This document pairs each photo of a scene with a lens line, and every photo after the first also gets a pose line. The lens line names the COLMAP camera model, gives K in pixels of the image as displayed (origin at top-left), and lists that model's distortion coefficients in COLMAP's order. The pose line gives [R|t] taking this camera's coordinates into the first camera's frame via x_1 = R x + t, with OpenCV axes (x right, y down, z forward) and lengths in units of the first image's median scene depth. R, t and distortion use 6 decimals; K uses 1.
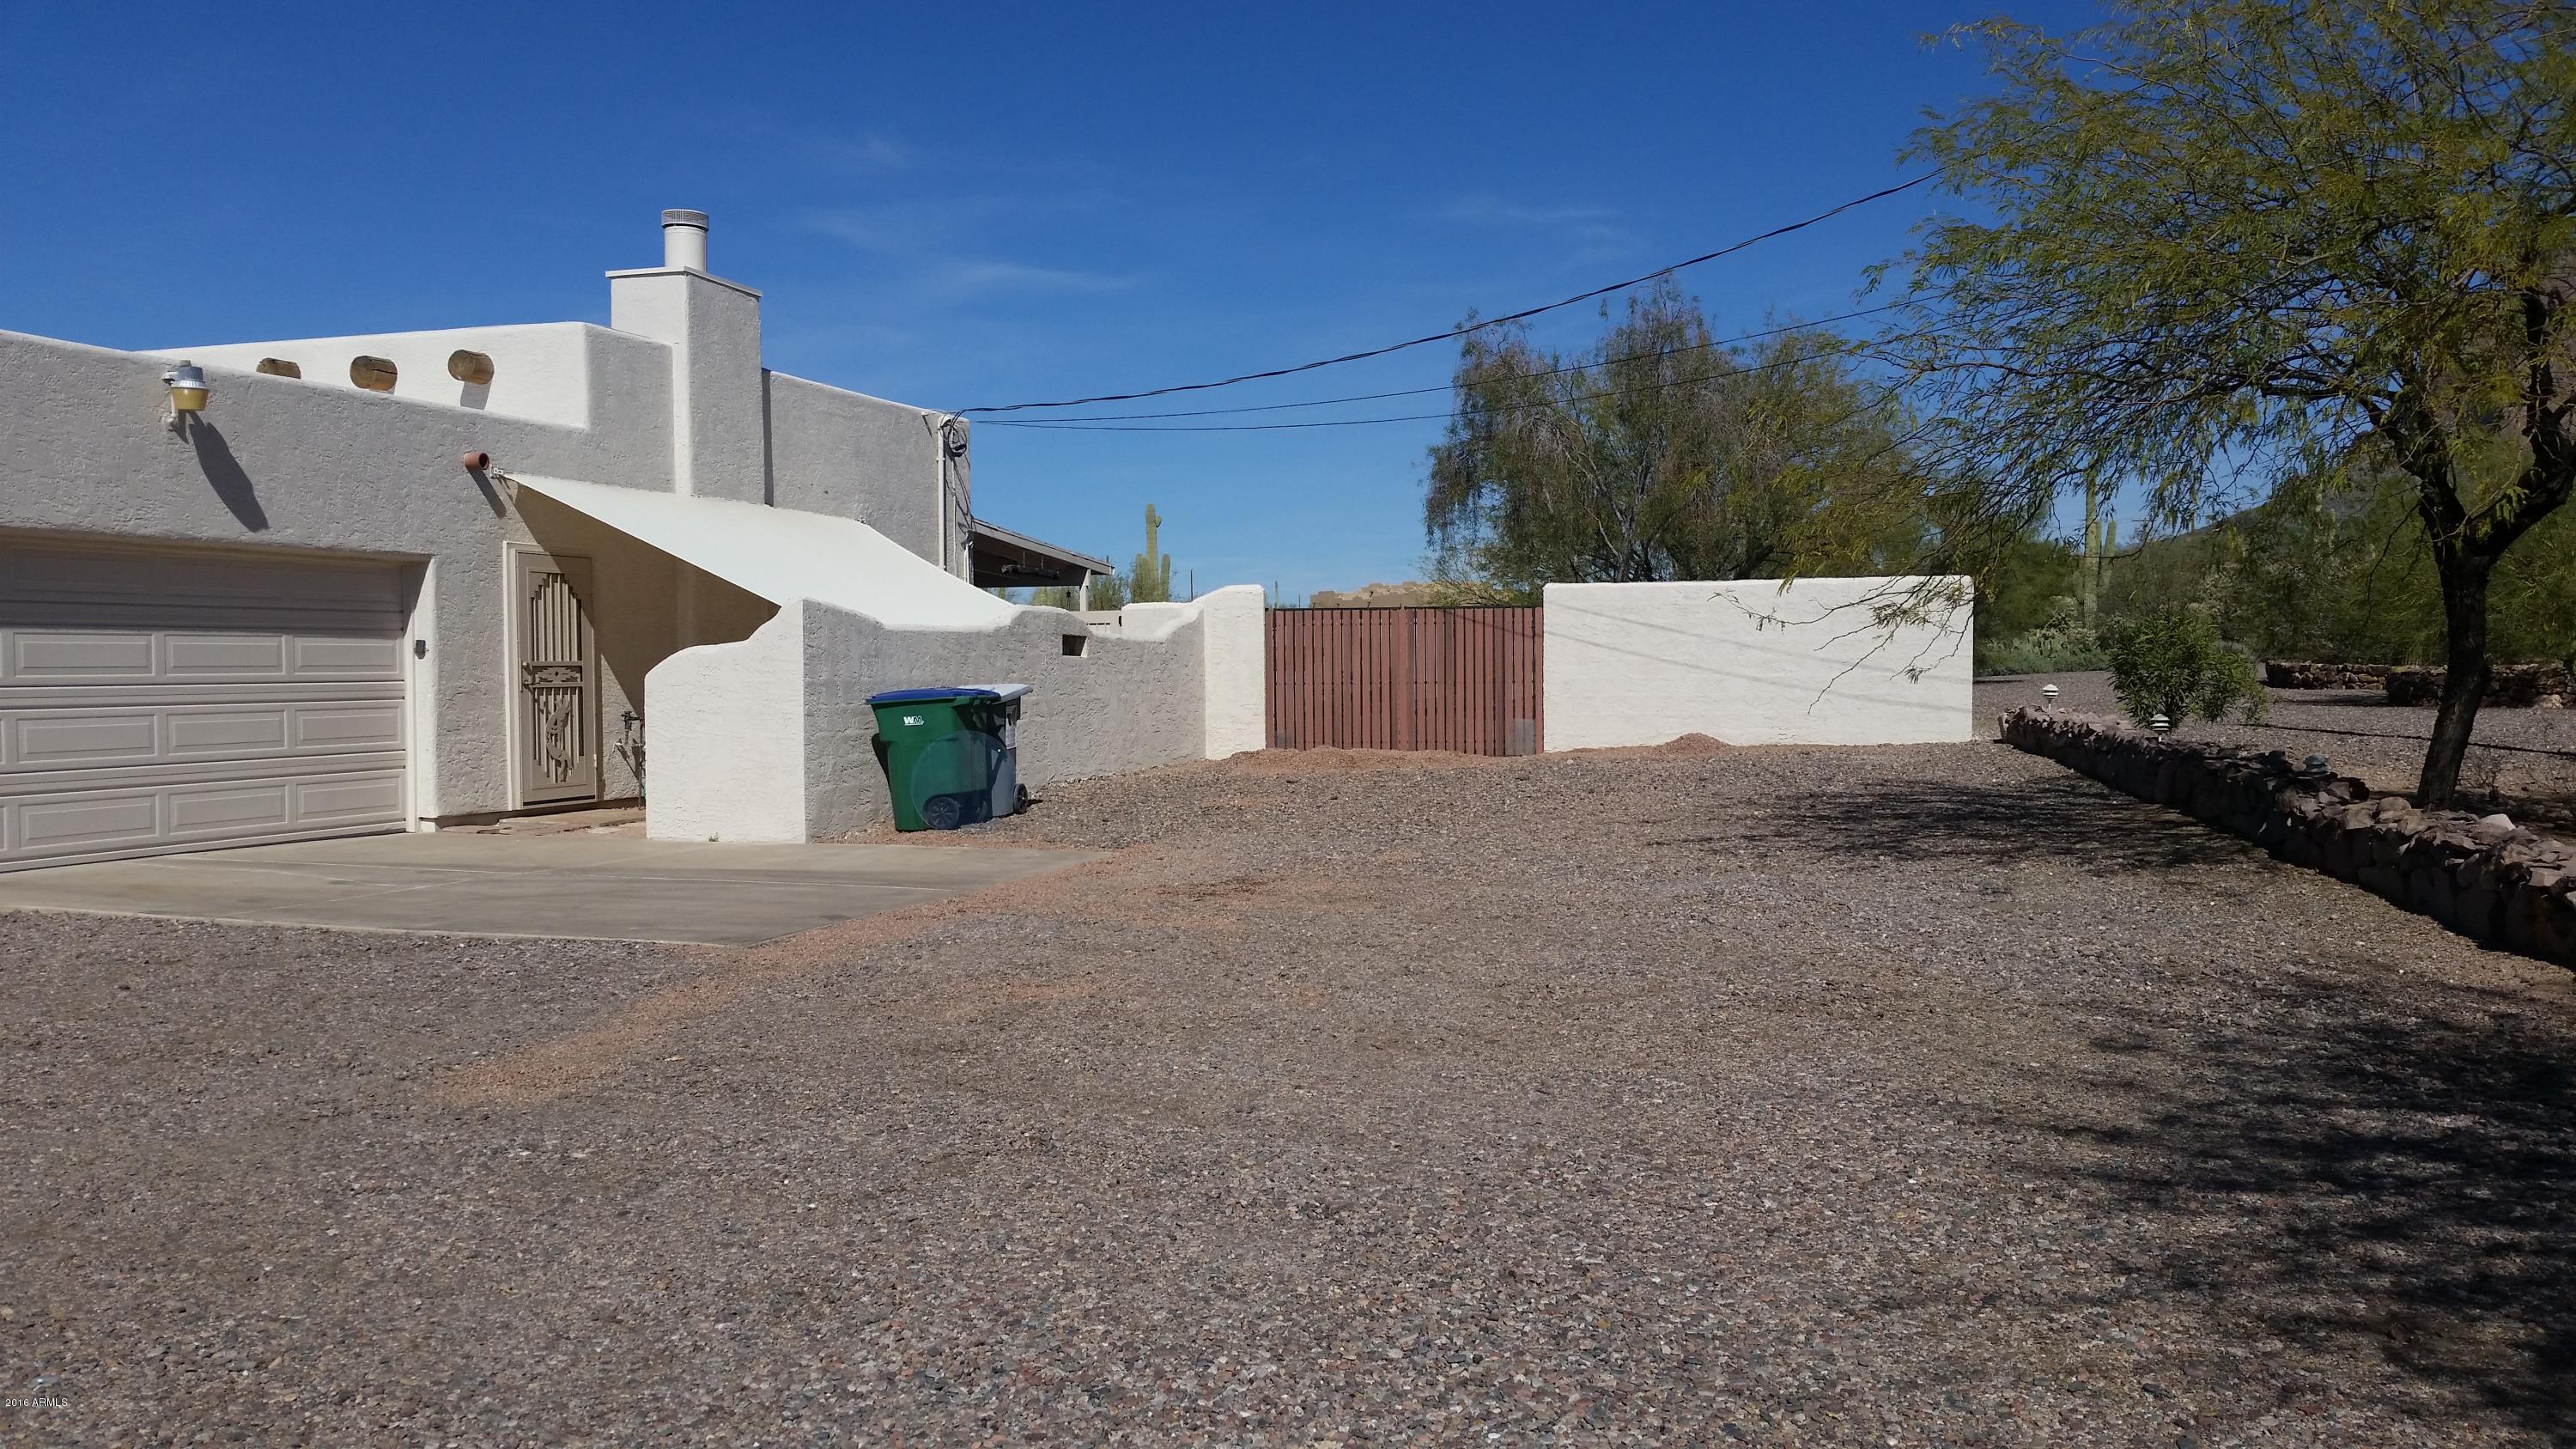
lens RADIAL K [[2068.1, 0, 1290.3], [0, 2068.1, 742.6], [0, 0, 1]] dist [0.187449, -0.486434]
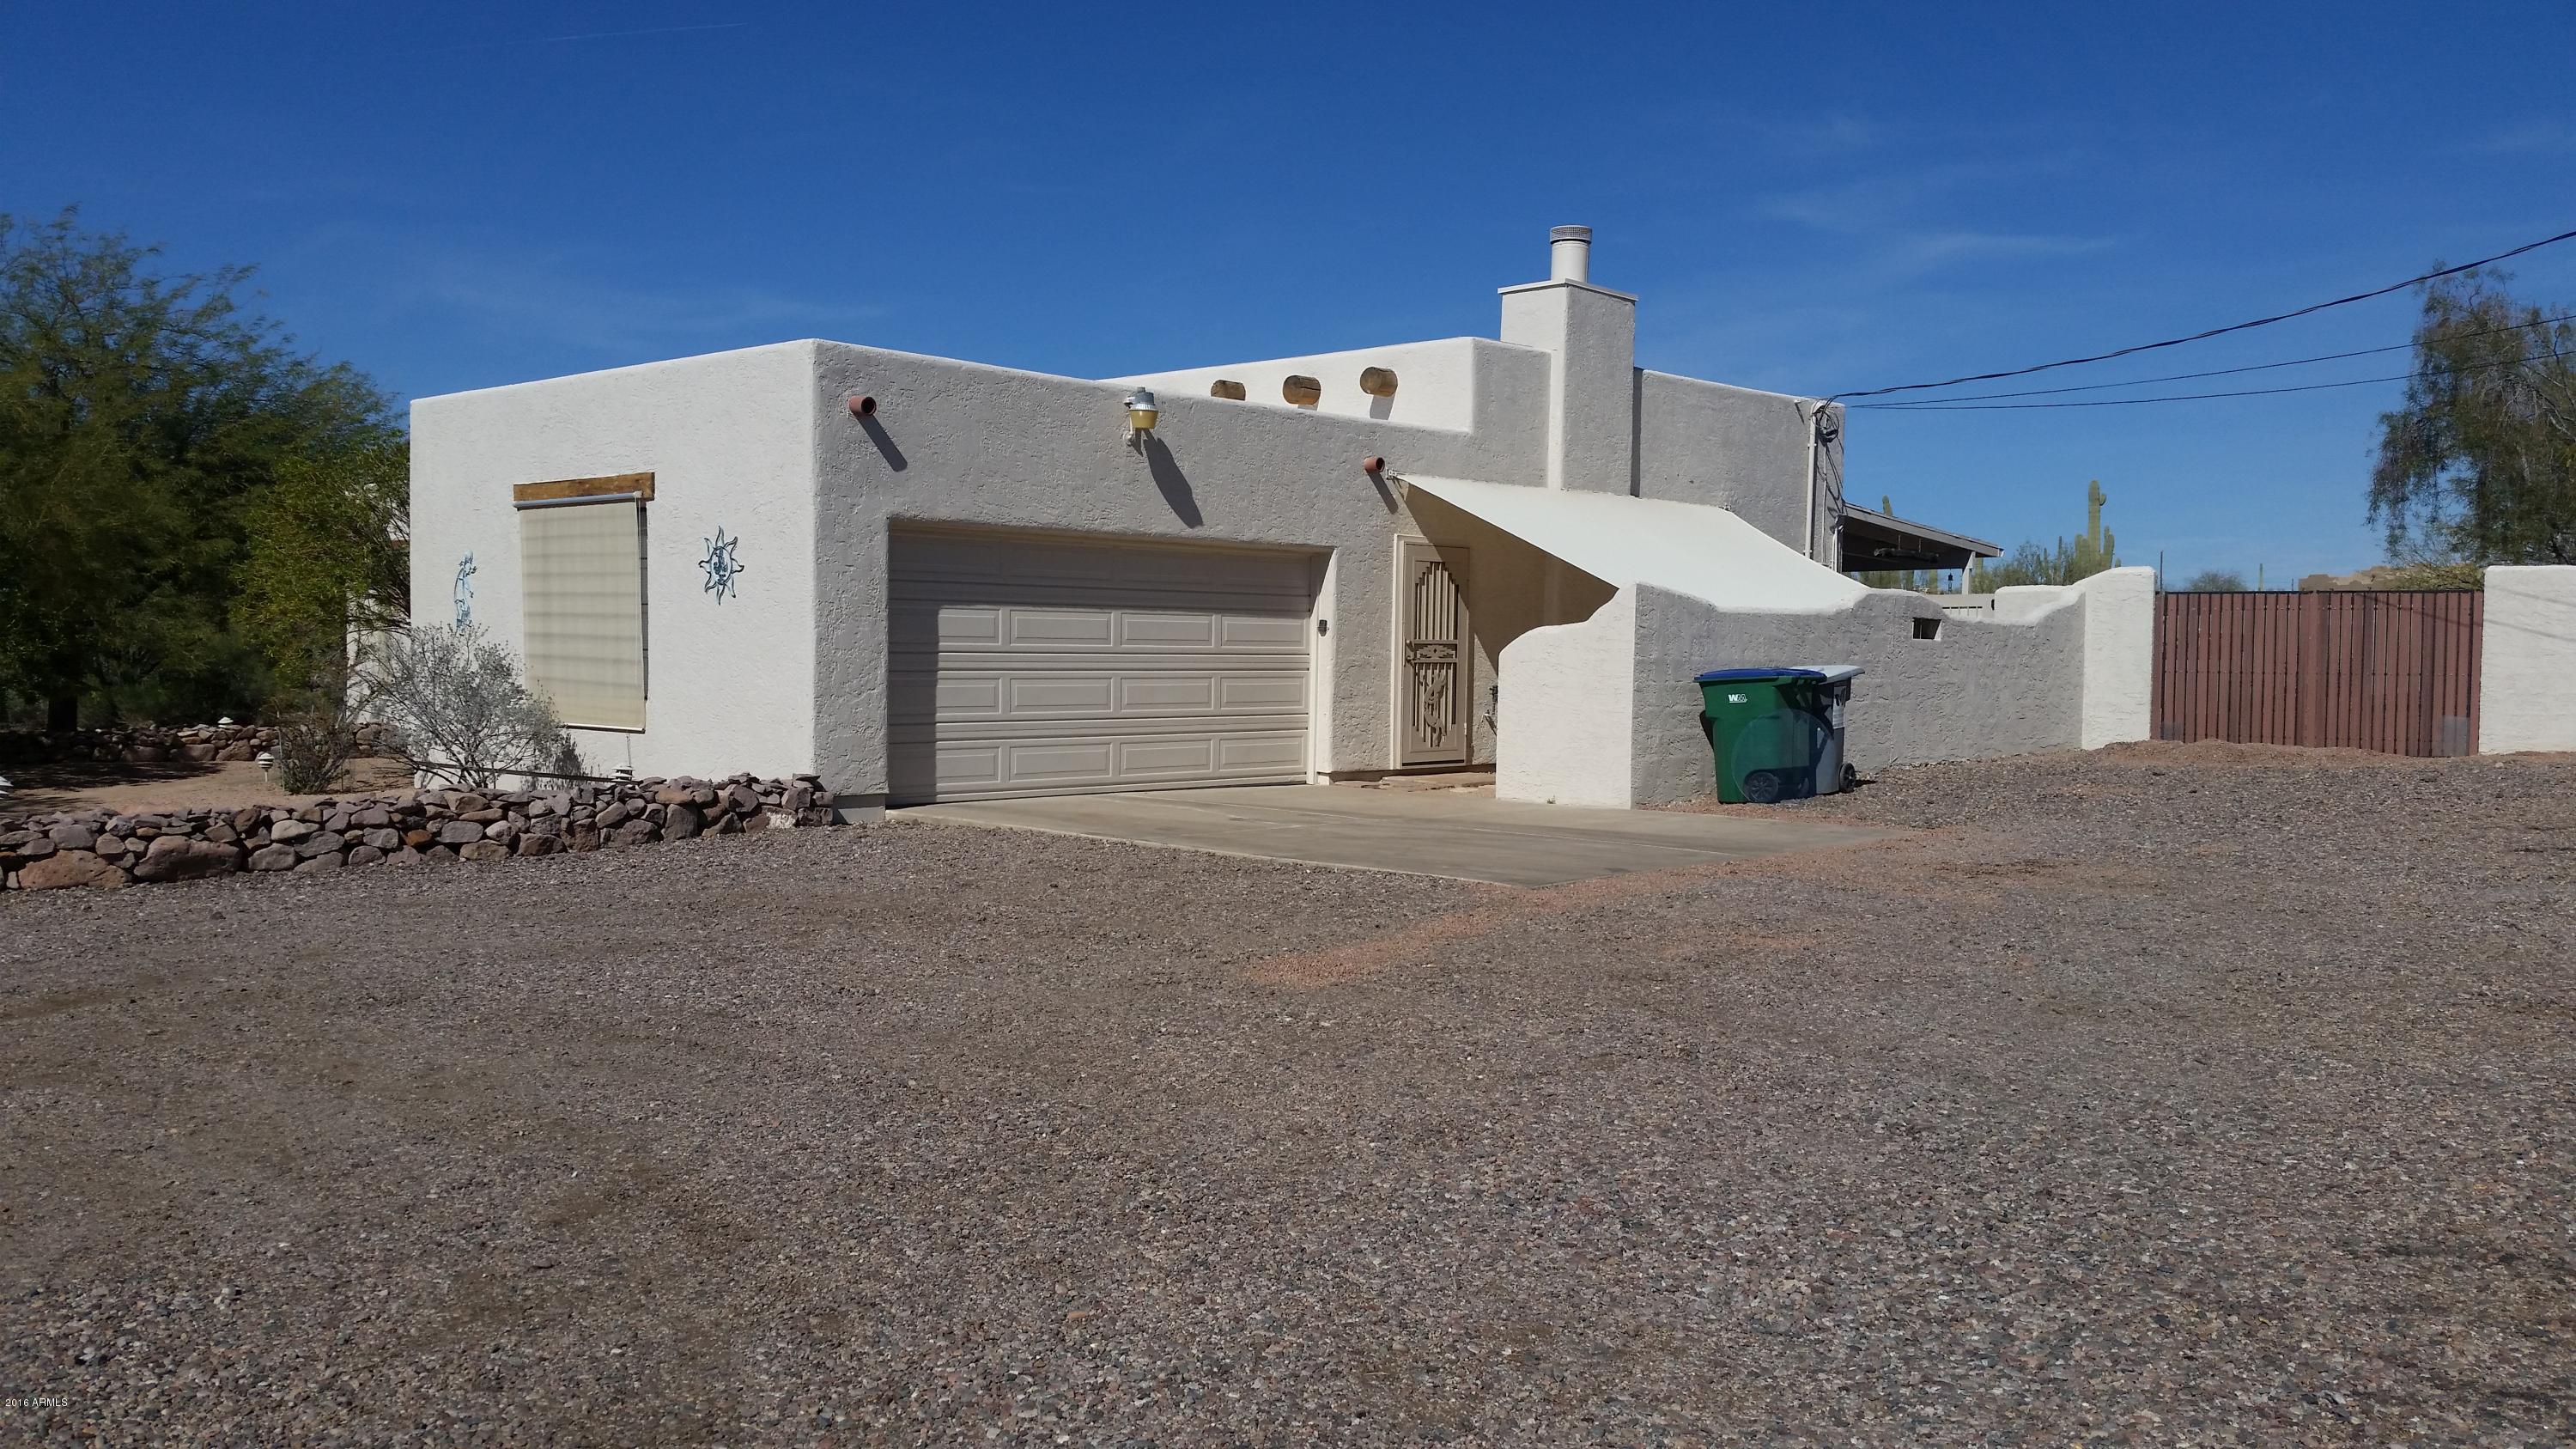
lens RADIAL K [[2127.2, 0, 1288.0], [0, 2127.2, 724.5], [0, 0, 1]] dist [0.113918, -0.320469]
pose [[0.900041, 0.028151, -0.434894, 0.079065], [-0.029833, 0.999551, 0.002960, 0.005928], [0.434782, 0.010310, 0.900477, -0.065368]]
